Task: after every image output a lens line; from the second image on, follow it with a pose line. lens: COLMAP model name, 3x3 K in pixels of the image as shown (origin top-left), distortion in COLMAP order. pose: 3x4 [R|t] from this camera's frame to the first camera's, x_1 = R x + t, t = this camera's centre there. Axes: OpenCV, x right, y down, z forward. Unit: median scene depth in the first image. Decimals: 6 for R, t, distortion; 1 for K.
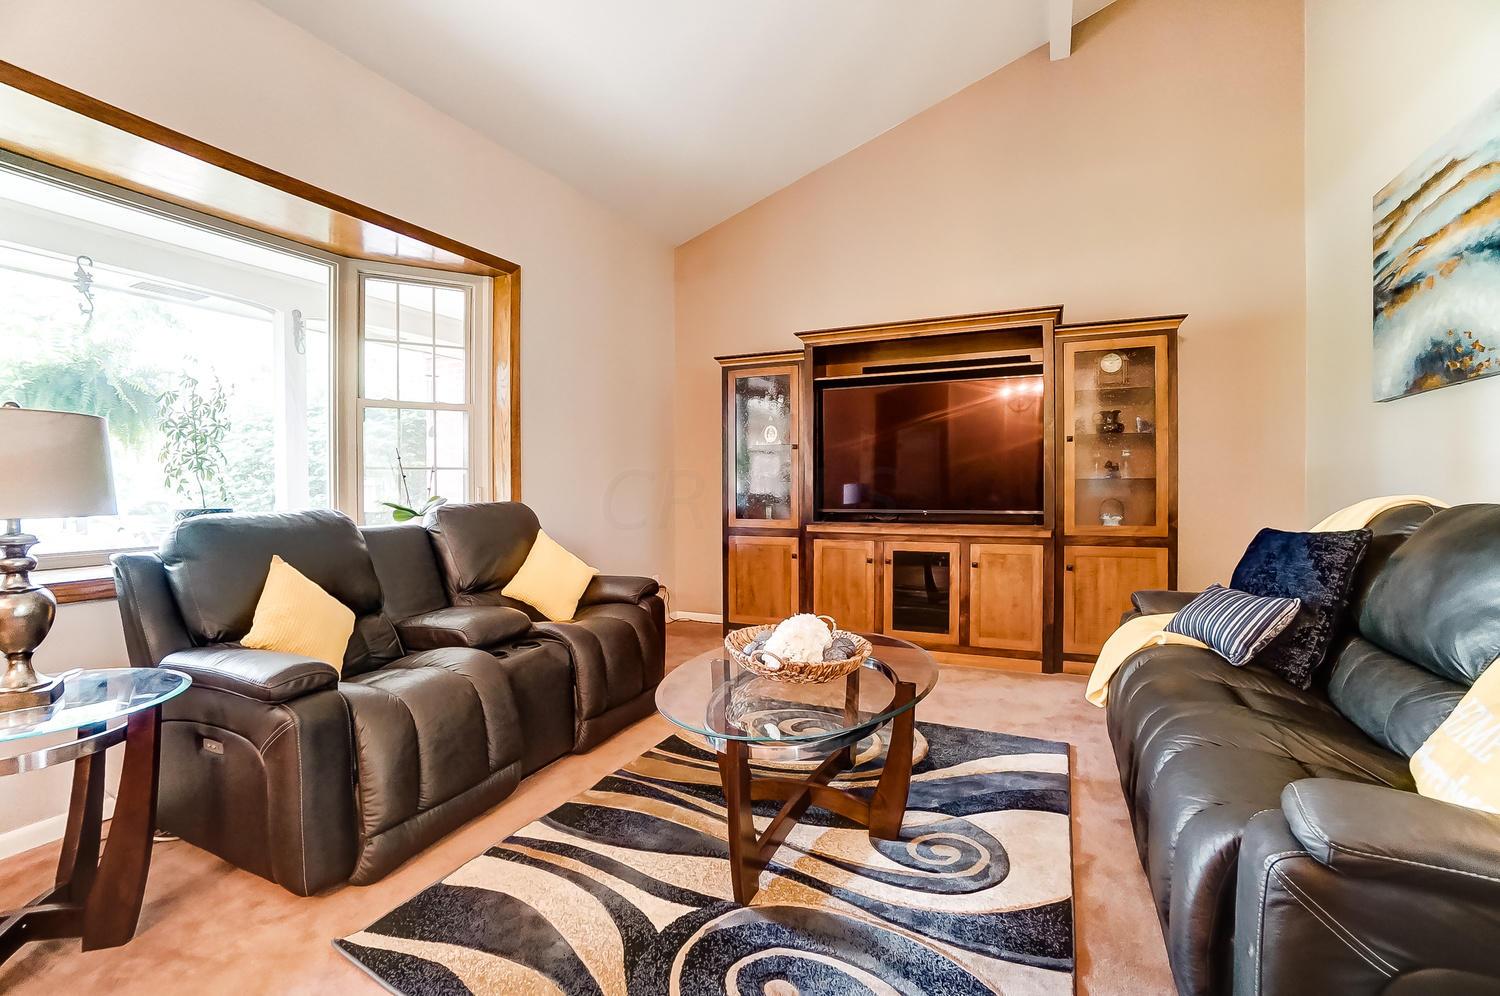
lens RADIAL K [[663.2, 0, 735.6], [0, 663.2, 486.0], [0, 0, 1]] dist [-0.057589, 0.021447]
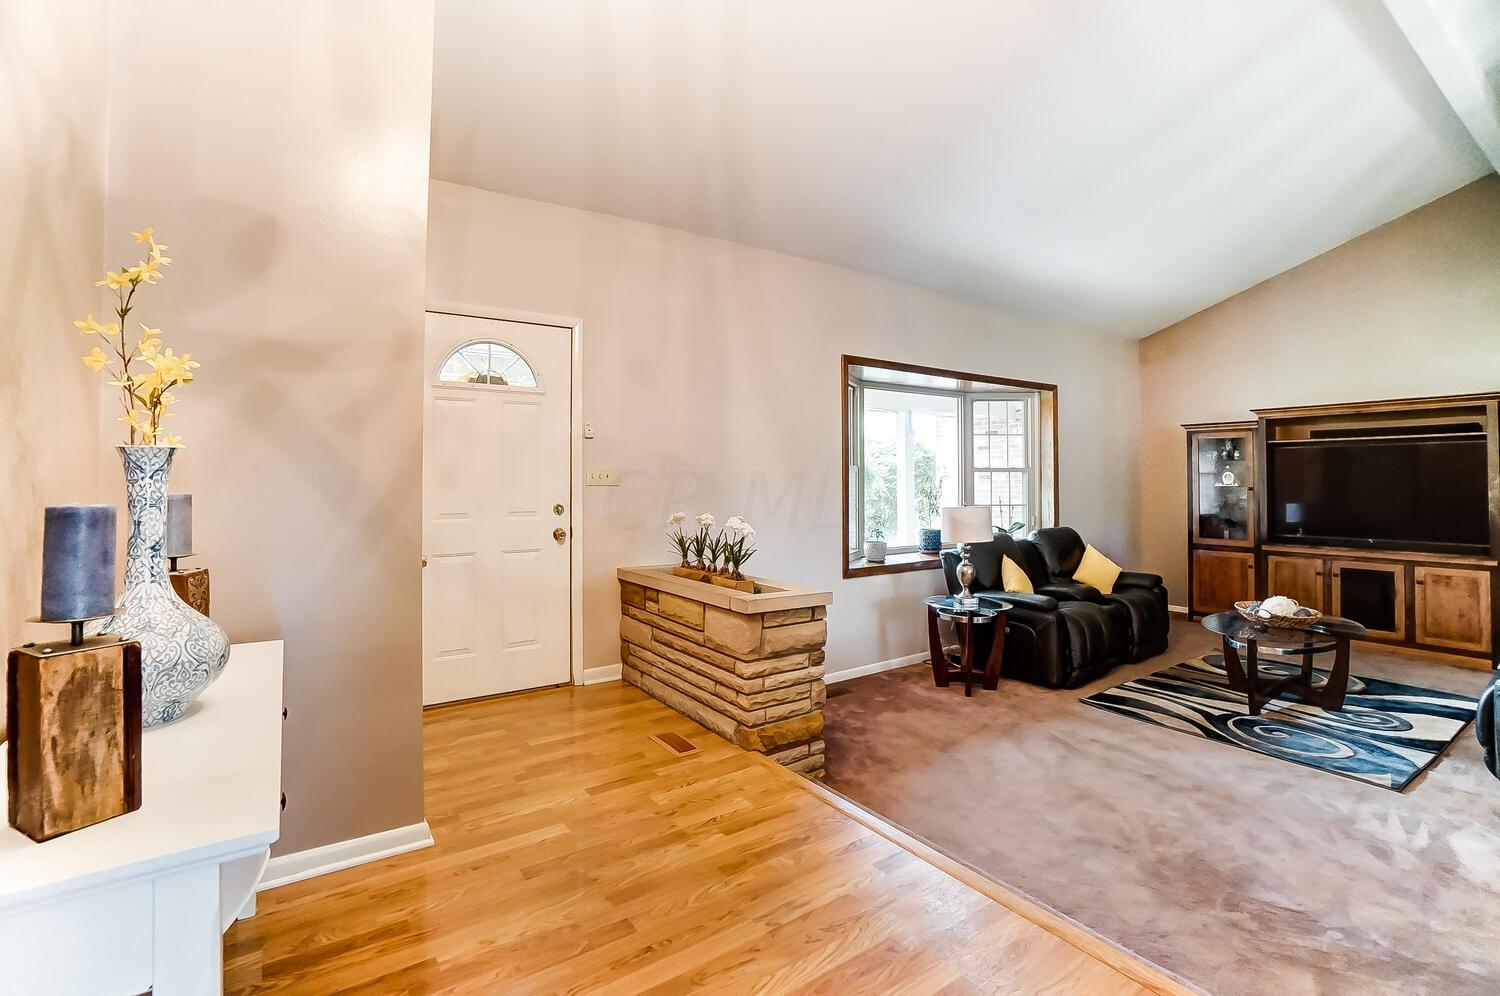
lens RADIAL K [[688.9, 0, 746.1], [0, 688.9, 467.0], [0, 0, 1]] dist [-0.029540, 0.017370]
pose [[0.879645, -0.005002, -0.475604, -0.185741], [-0.001789, 0.999903, -0.013826, -0.094623], [0.475627, 0.013013, 0.879551, -0.887144]]
